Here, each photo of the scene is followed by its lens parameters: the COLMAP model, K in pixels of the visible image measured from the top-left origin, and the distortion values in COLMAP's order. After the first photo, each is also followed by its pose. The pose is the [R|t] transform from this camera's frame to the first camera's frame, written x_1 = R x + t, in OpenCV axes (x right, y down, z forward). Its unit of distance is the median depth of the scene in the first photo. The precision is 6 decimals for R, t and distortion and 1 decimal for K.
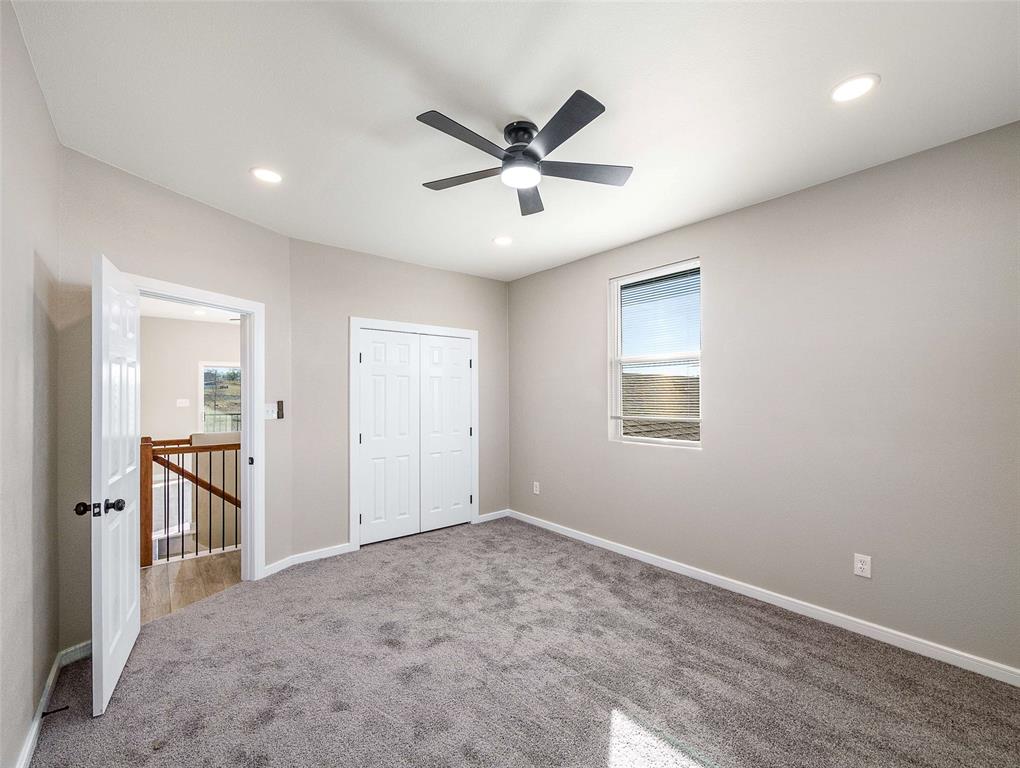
lens RADIAL K [[432.3, 0, 511.1], [0, 432.3, 393.6], [0, 0, 1]] dist [-0.001653, 0.000039]
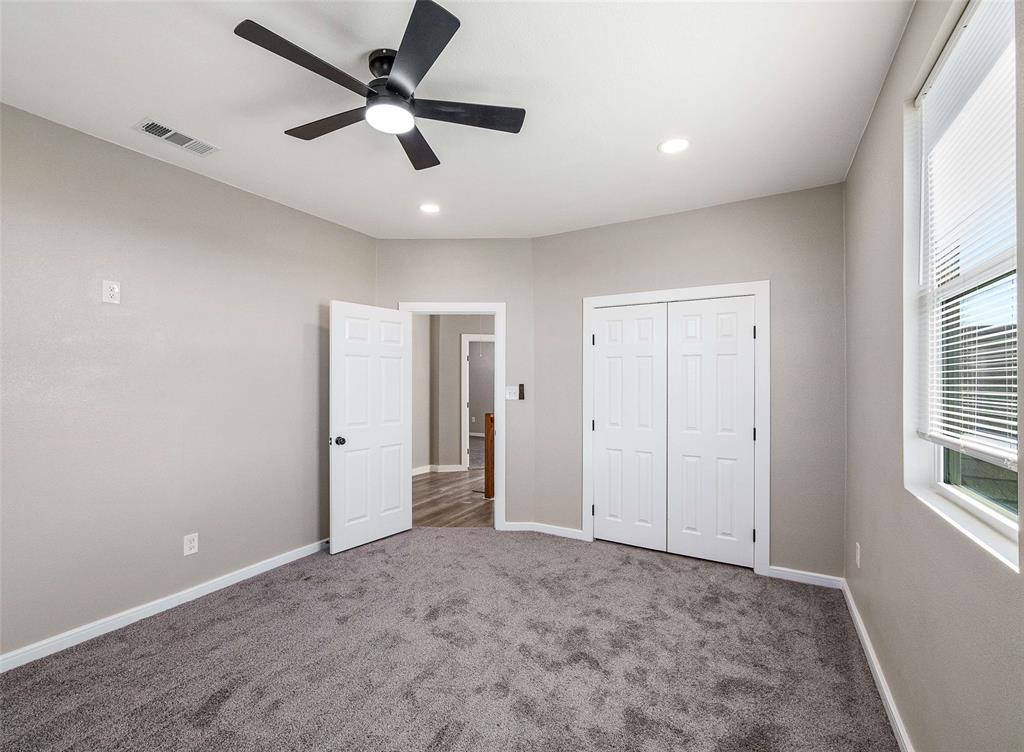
lens RADIAL K [[441.7, 0, 515.1], [0, 441.7, 385.3], [0, 0, 1]] dist [-0.007705, 0.000379]
pose [[0.351026, 0.011591, -0.936294, 0.549508], [0.001897, 0.999913, 0.013090, 0.004109], [0.936364, -0.006371, 0.350974, 0.559130]]
